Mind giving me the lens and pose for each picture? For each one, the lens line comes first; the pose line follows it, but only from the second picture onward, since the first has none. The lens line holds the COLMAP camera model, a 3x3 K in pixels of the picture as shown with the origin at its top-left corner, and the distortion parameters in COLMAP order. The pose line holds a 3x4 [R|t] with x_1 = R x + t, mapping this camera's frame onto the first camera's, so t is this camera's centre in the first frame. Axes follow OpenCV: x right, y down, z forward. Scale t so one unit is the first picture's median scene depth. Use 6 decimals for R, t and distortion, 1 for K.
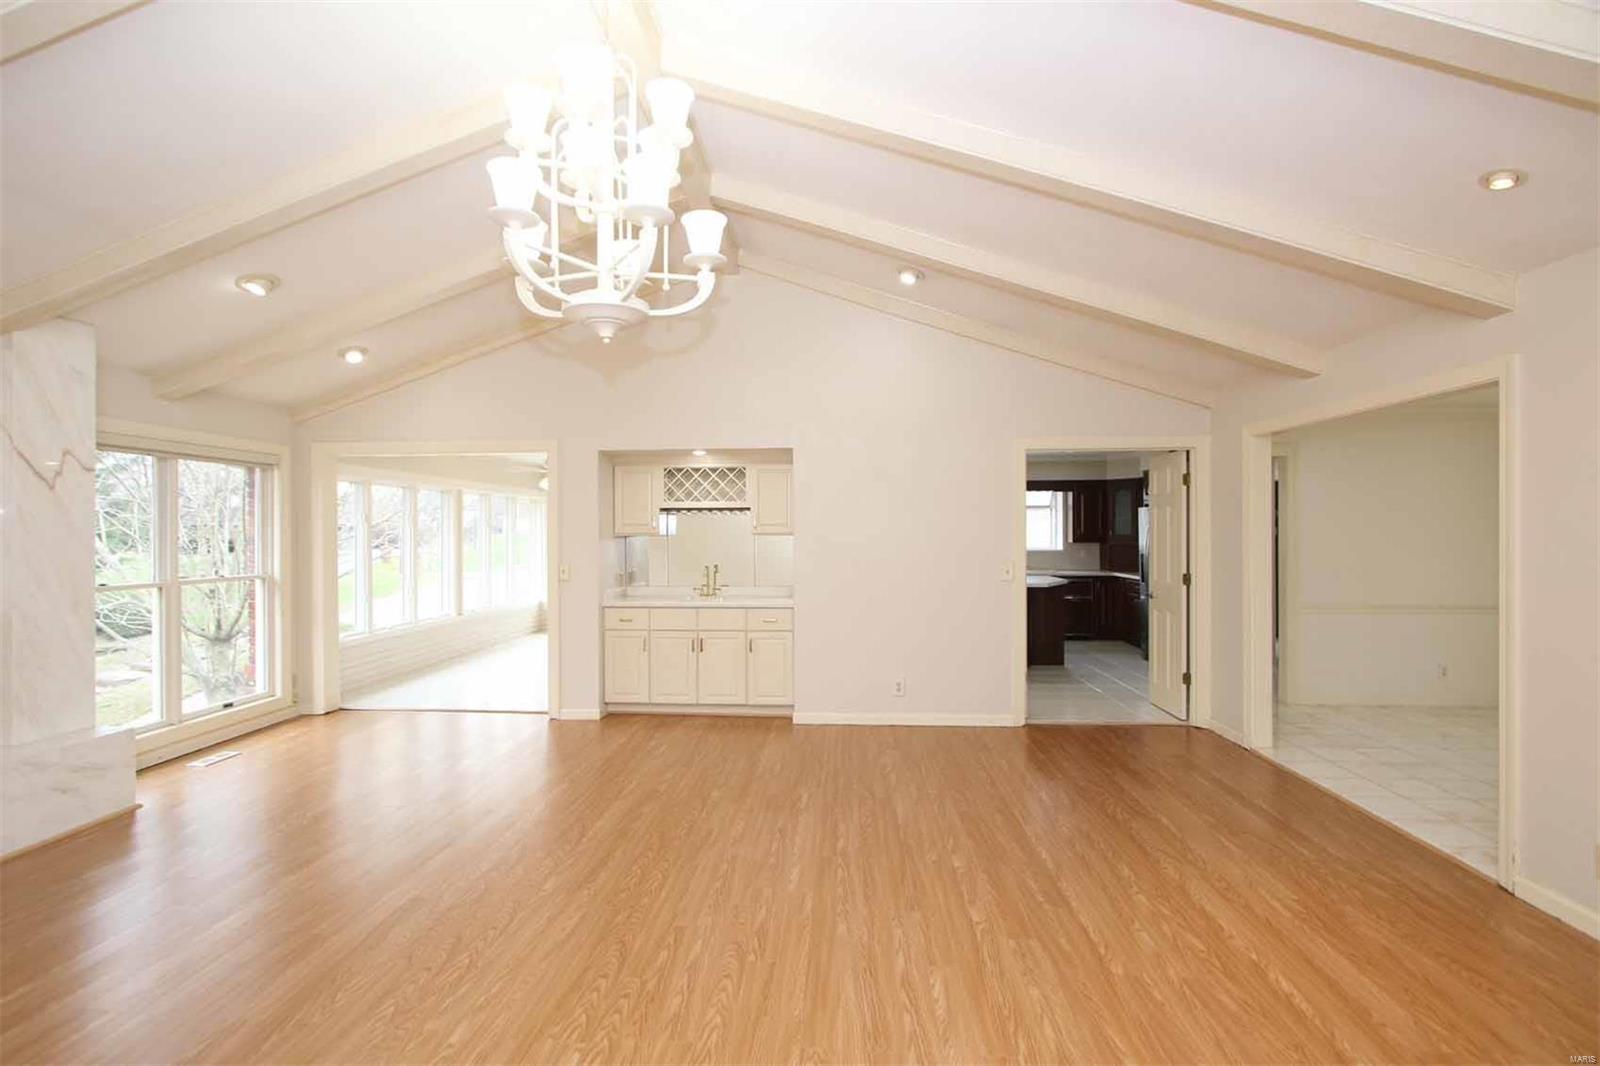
lens RADIAL K [[731.6, 0, 791.0], [0, 731.6, 530.5], [0, 0, 1]] dist [-0.023520, -0.000008]
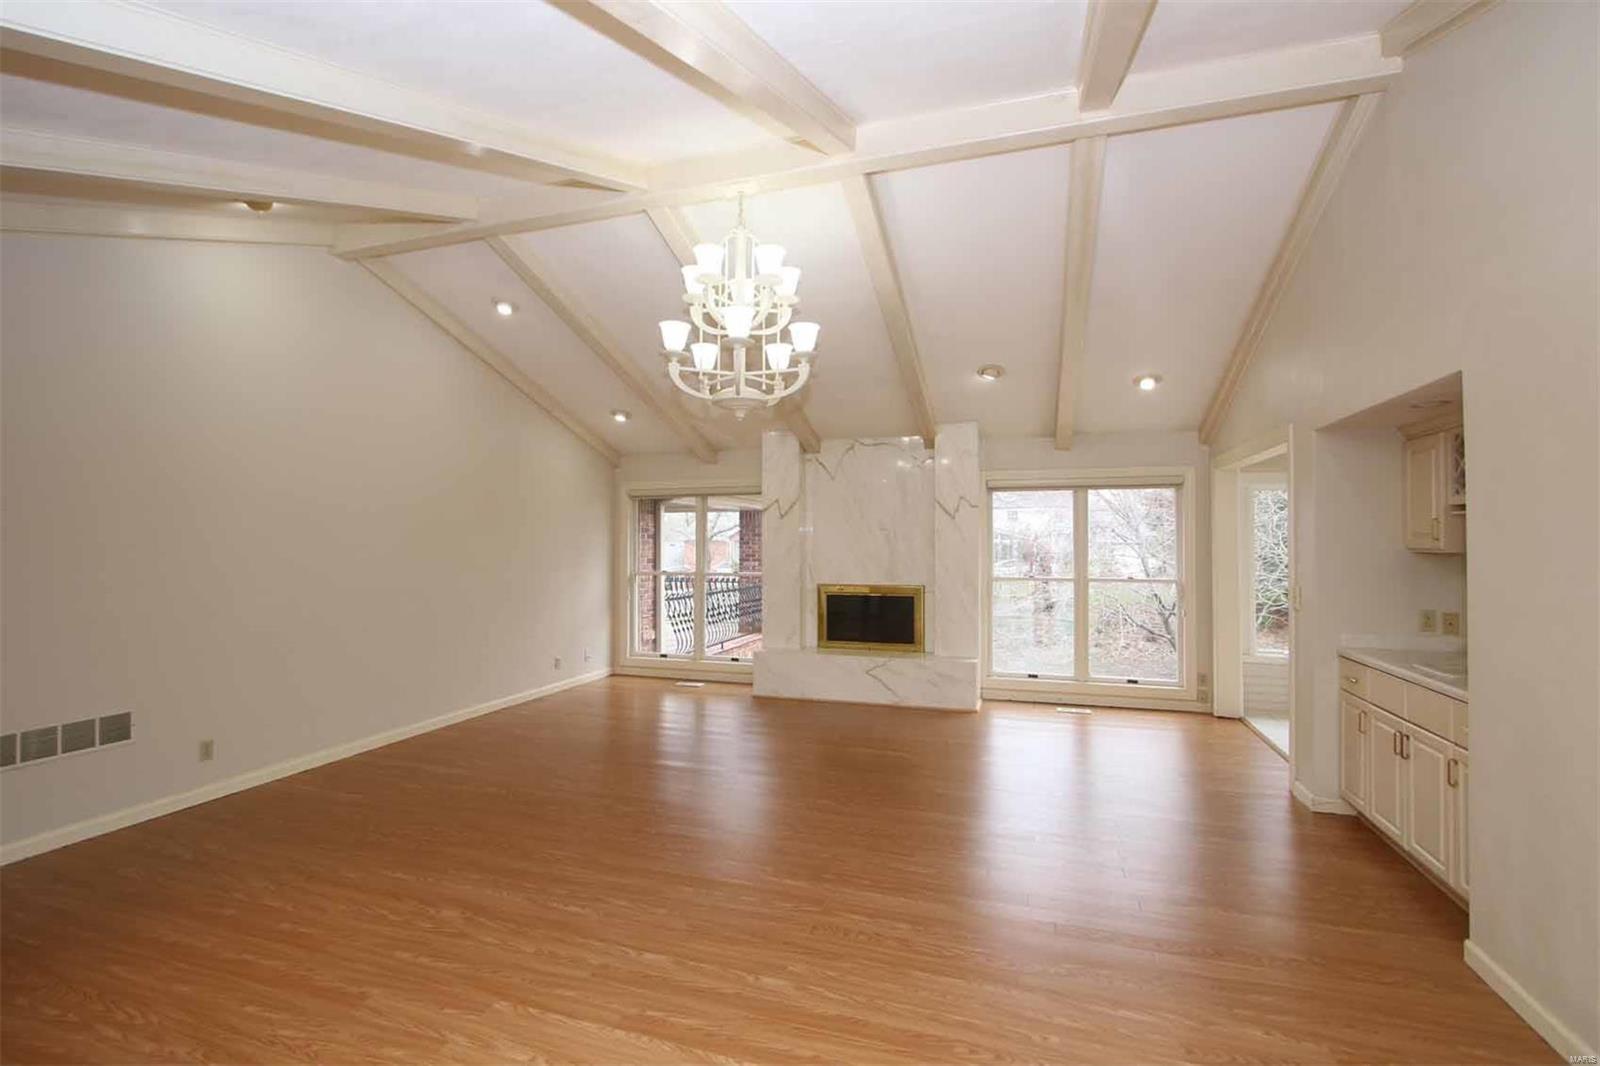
lens RADIAL K [[731.6, 0, 791.0], [0, 731.6, 530.5], [0, 0, 1]] dist [-0.023520, -0.000008]
pose [[-0.249025, -0.006557, -0.968475, 0.877941], [-0.002033, 0.999978, -0.006248, -0.016440], [0.968495, 0.000413, -0.249033, 1.094059]]
